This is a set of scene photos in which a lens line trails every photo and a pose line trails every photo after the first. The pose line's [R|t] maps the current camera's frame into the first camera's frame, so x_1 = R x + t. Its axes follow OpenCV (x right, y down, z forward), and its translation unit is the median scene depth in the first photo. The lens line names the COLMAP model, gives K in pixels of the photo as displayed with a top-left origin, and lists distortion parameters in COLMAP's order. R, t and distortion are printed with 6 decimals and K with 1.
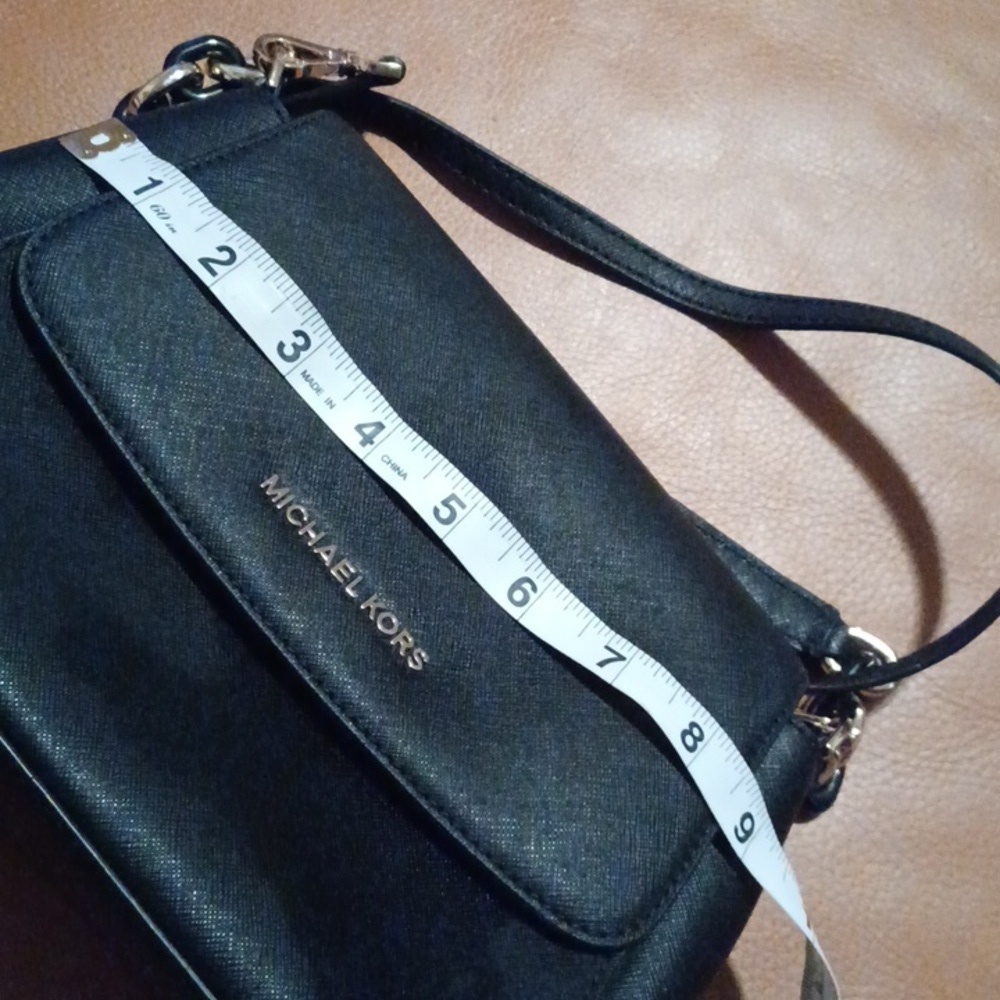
lens RADIAL K [[1588.1, 0, 494.0], [0, 1588.1, 495.8], [0, 0, 1]] dist [0.088157, 0.000000]
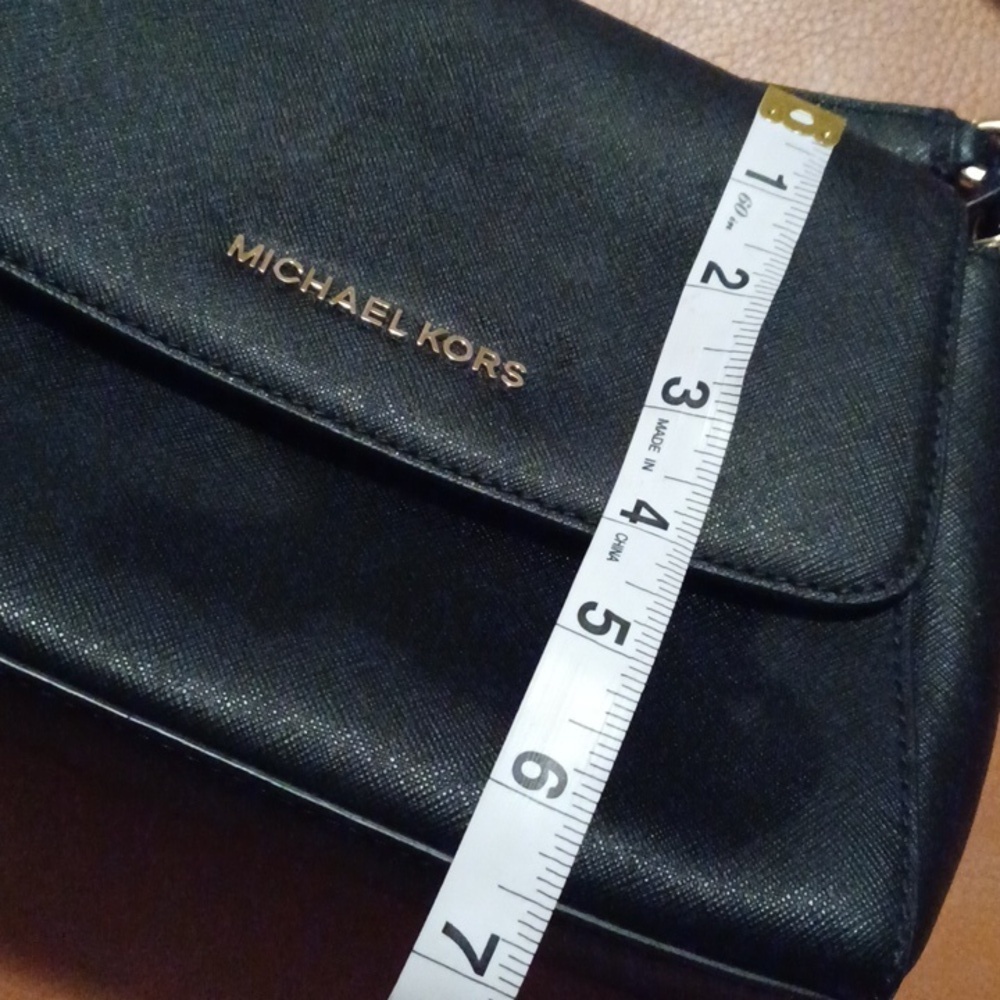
lens RADIAL K [[1588.1, 0, 501.5], [0, 1588.1, 490.8], [0, 0, 1]] dist [0.088157, 0.000000]
pose [[0.903728, -0.427039, -0.030214, -0.054419], [0.427051, 0.894301, 0.133618, 0.048231], [-0.030040, -0.133657, 0.990572, 0.233170]]
